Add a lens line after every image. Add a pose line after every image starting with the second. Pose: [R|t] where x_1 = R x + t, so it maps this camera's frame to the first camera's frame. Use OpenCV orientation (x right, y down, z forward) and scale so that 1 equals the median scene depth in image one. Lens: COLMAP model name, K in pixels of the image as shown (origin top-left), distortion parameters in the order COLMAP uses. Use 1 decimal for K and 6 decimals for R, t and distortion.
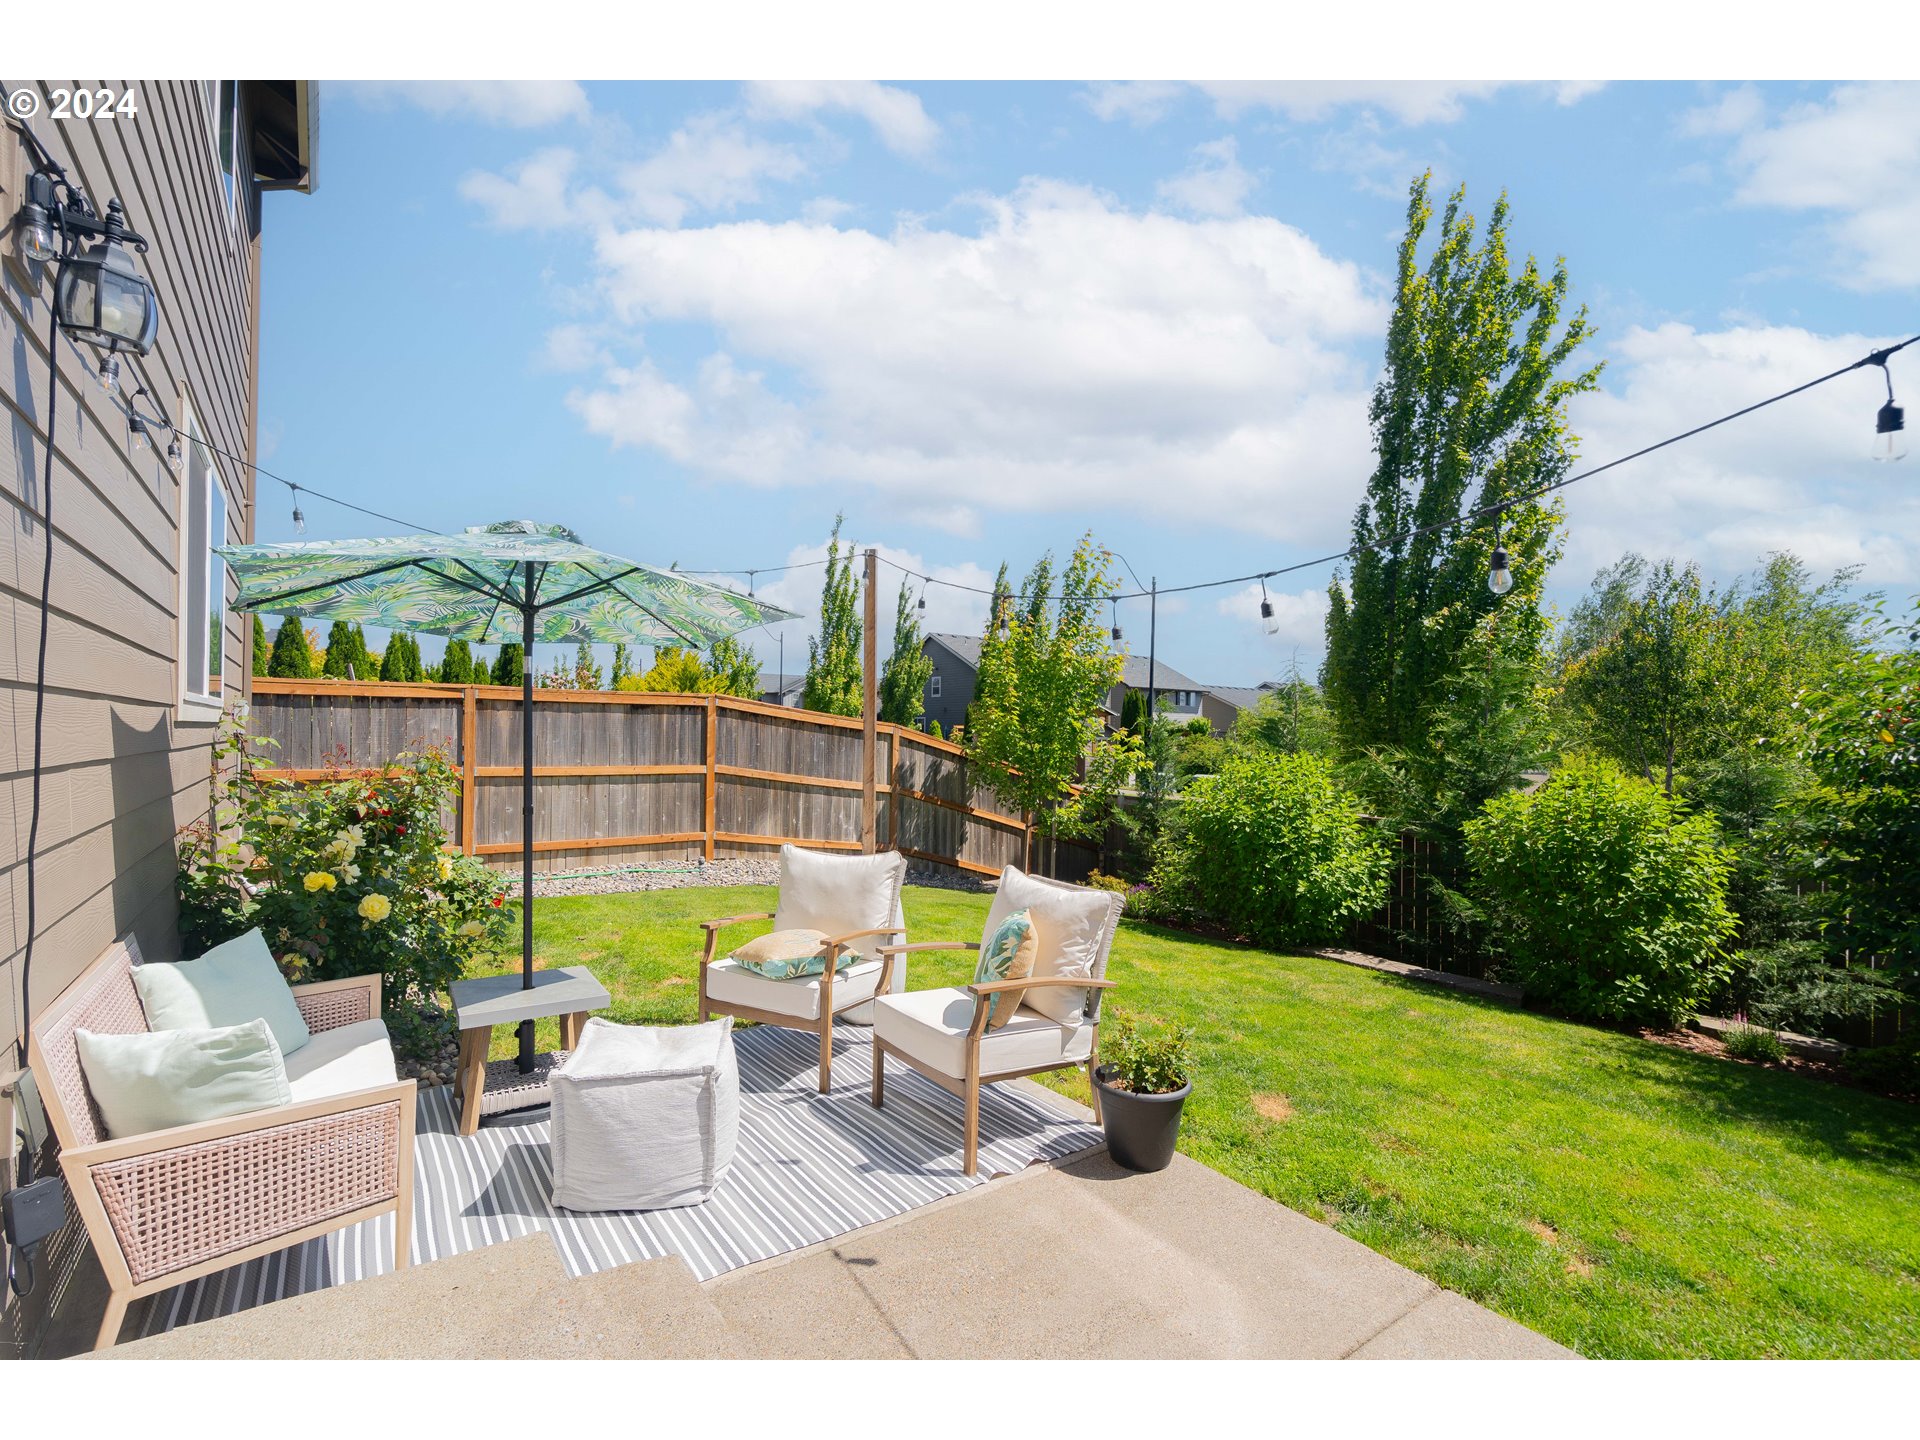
lens RADIAL K [[868.0, 0, 950.1], [0, 868.0, 723.0], [0, 0, 1]] dist [-0.003136, 0.000098]
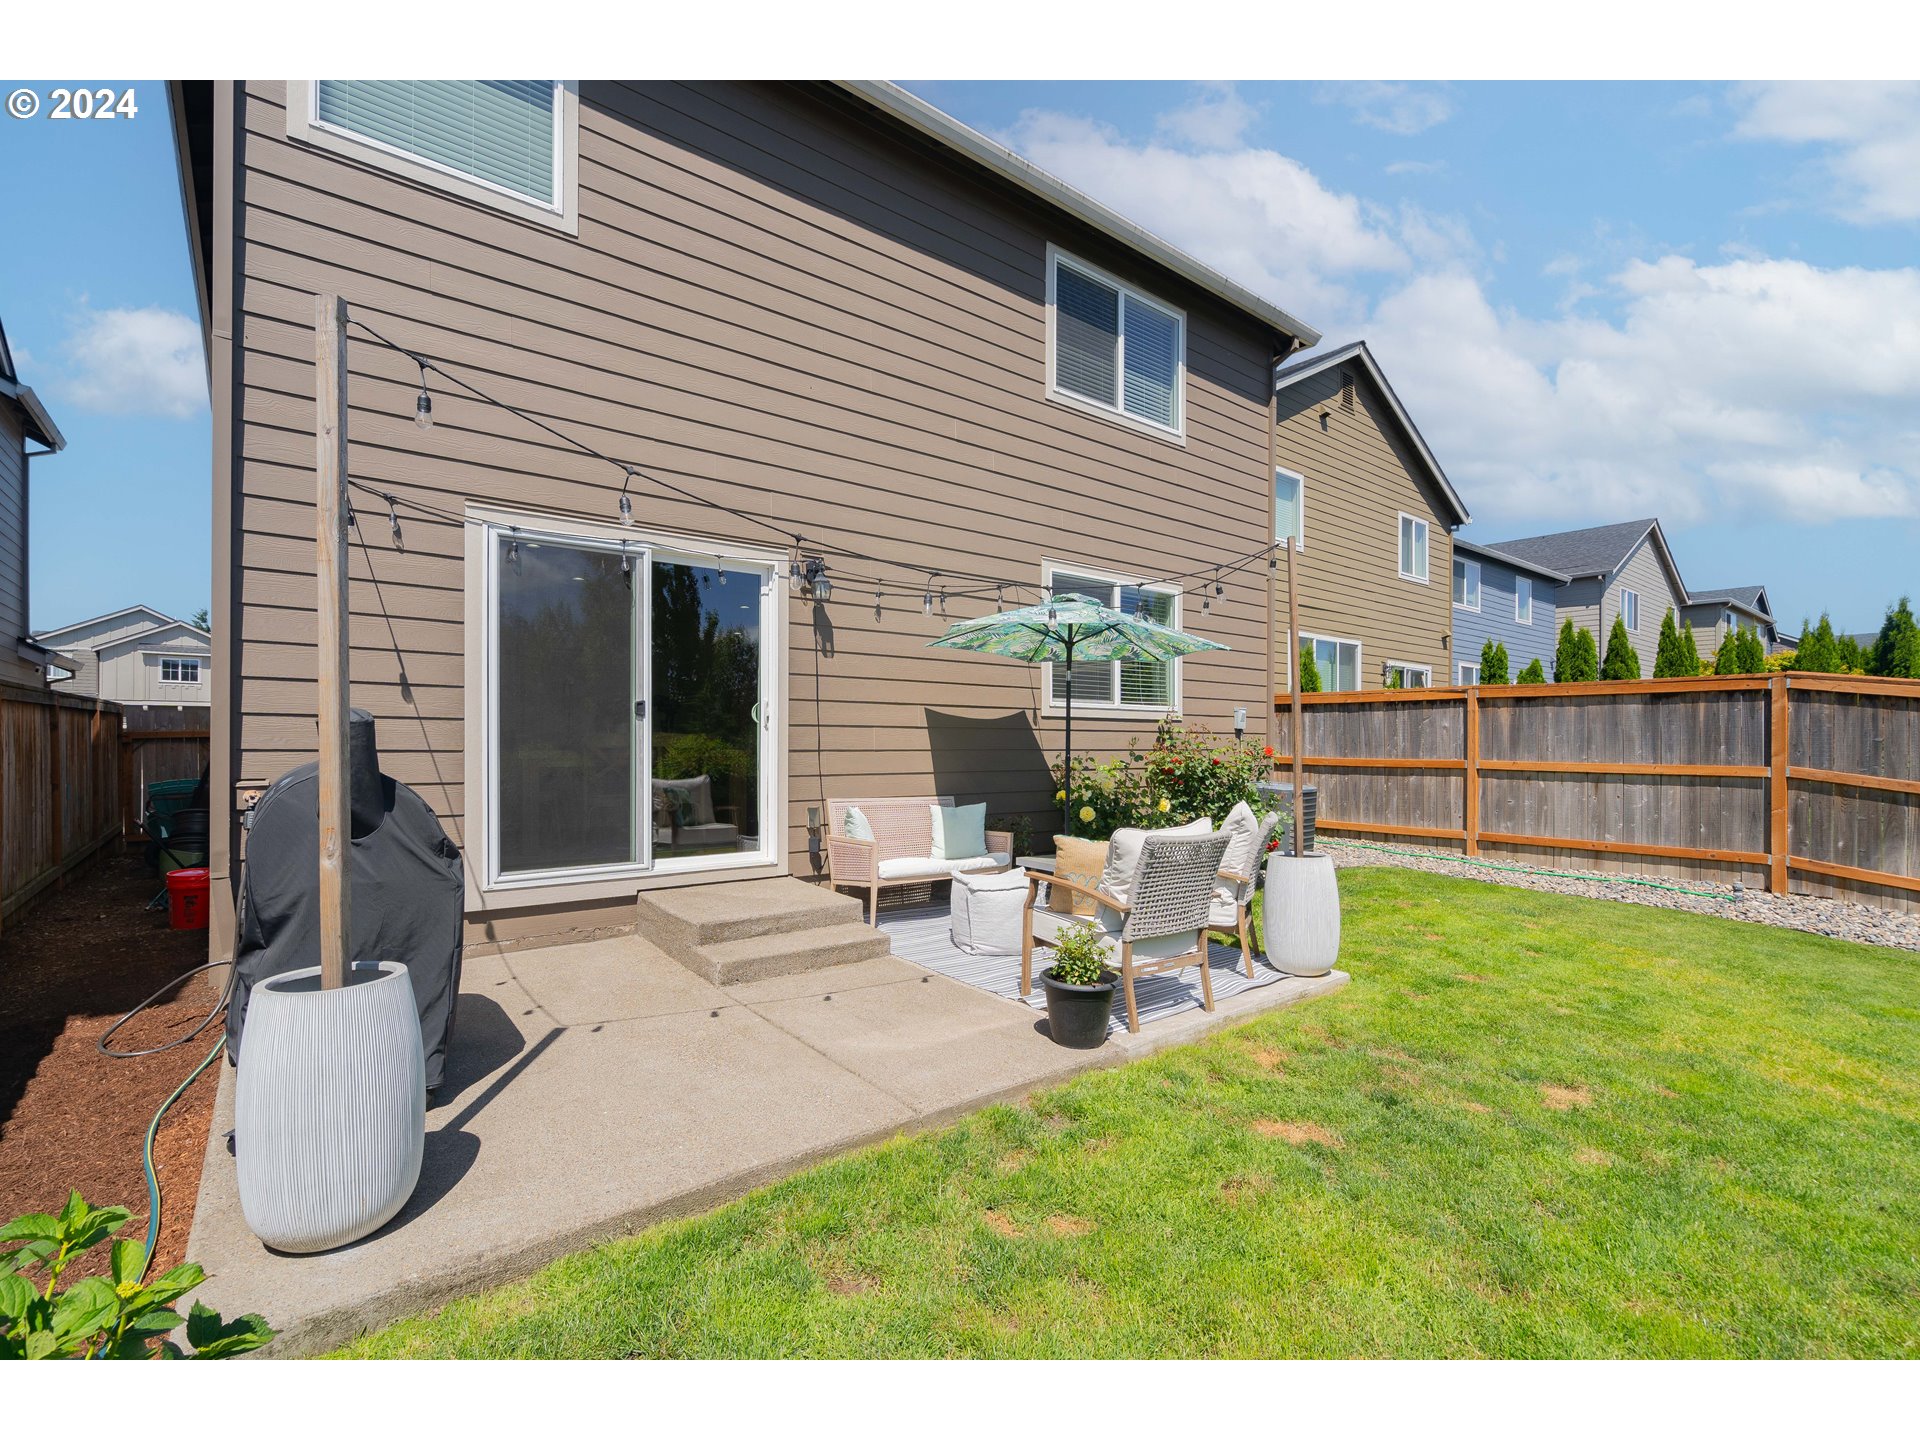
lens RADIAL K [[868.0, 0, 951.0], [0, 868.0, 739.5], [0, 0, 1]] dist [-0.003136, 0.000098]
pose [[0.048652, -0.012852, -0.998733, 0.467176], [0.005895, 0.999903, -0.012580, 0.031308], [0.998798, -0.005275, 0.048723, 0.252393]]
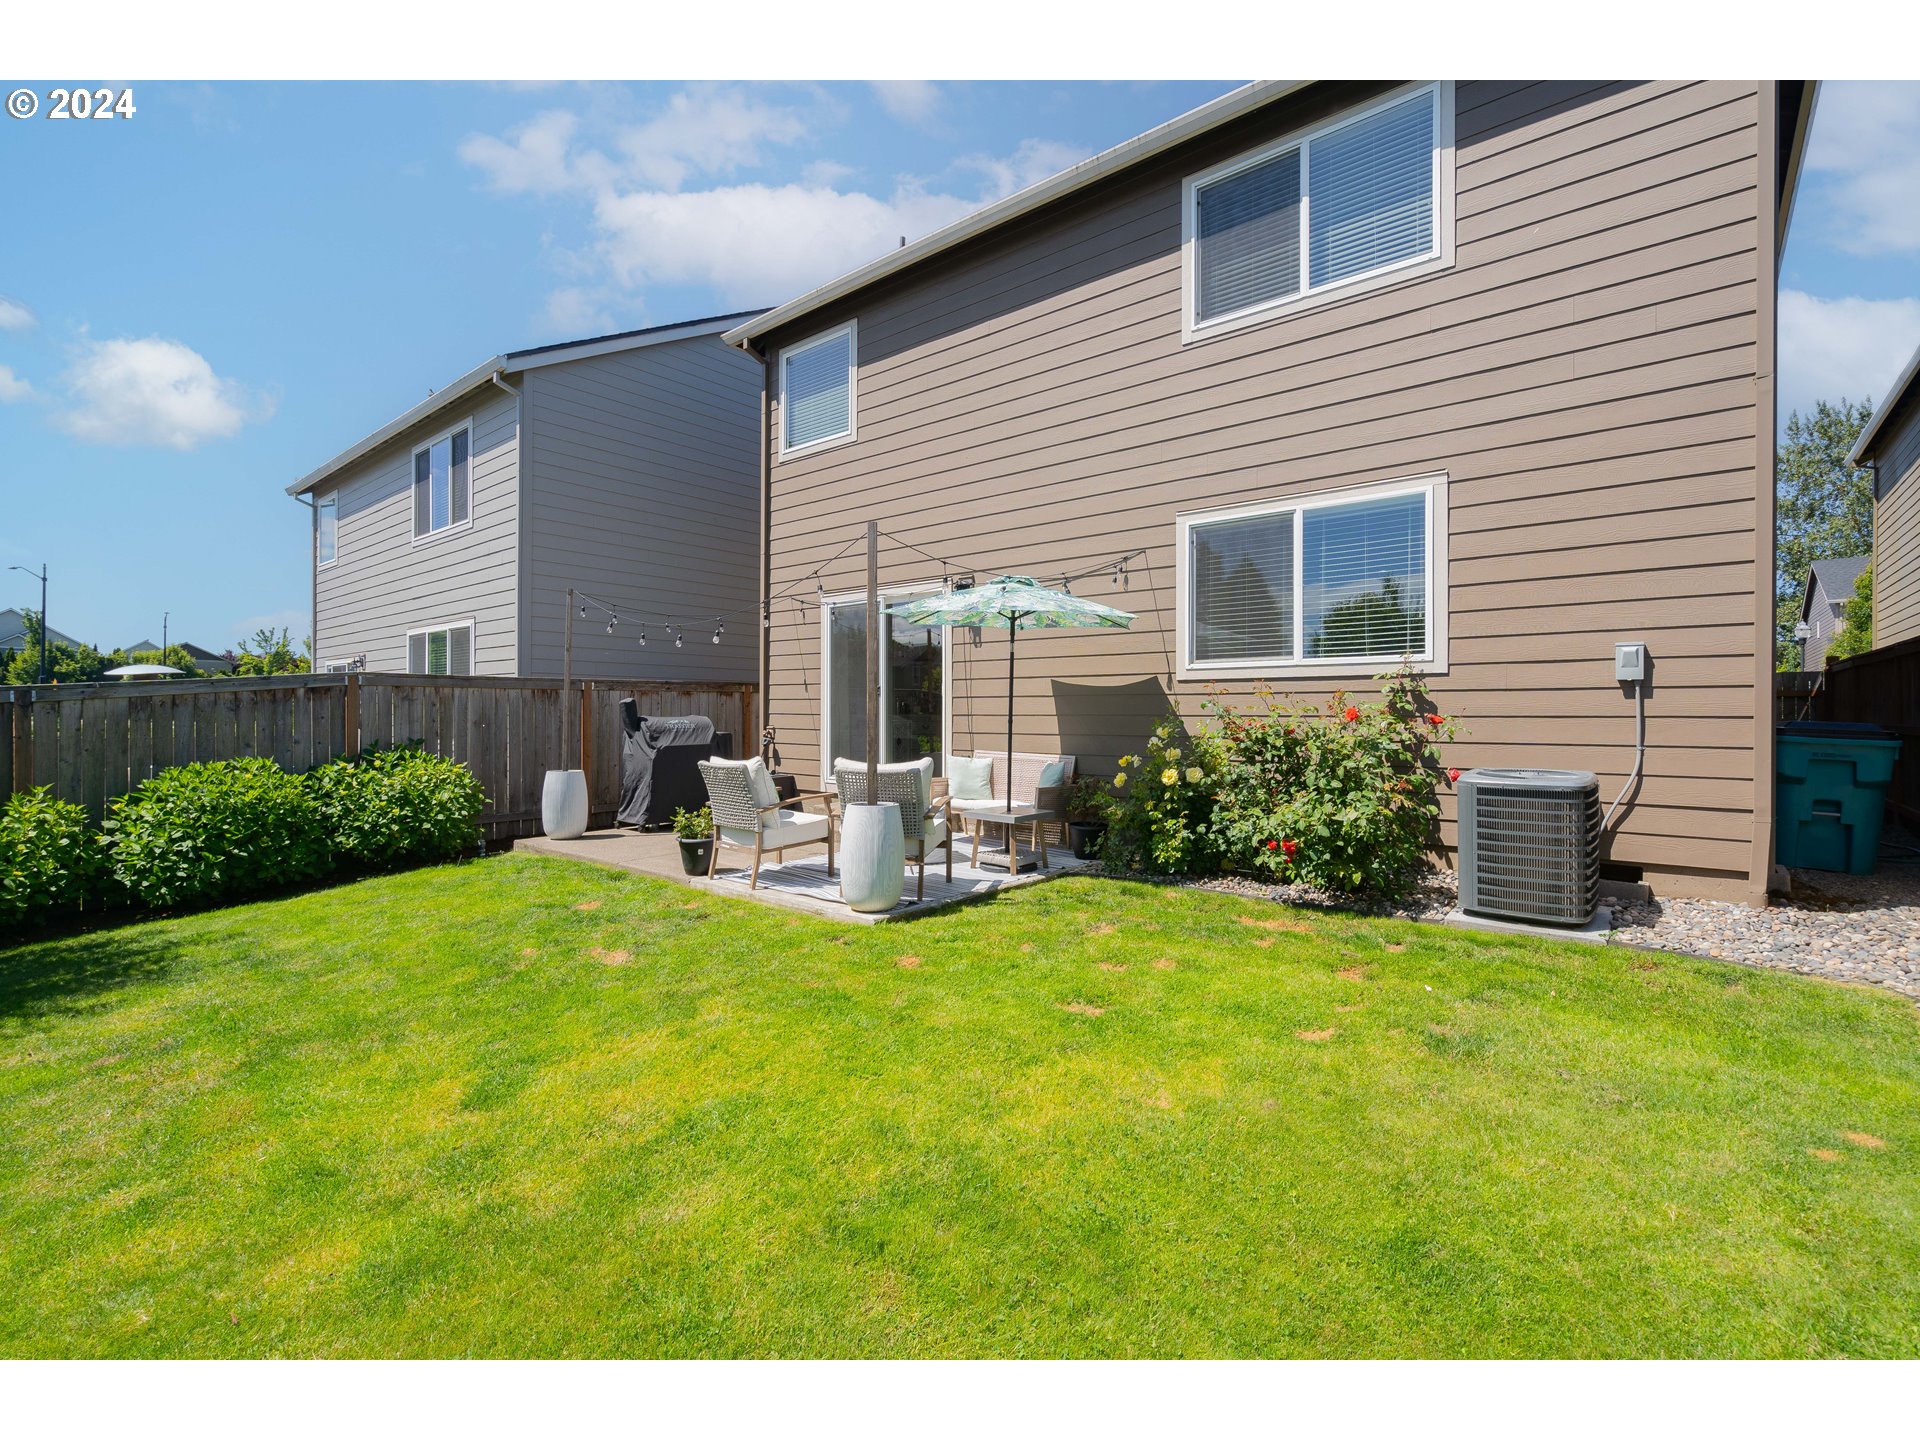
lens RADIAL K [[868.0, 0, 959.3], [0, 868.0, 715.0], [0, 0, 1]] dist [-0.003136, 0.000098]
pose [[-0.968393, -0.010037, -0.249228, 0.154366], [-0.007999, 0.999926, -0.009190, 0.037297], [0.249302, -0.006906, -0.968401, 0.862165]]
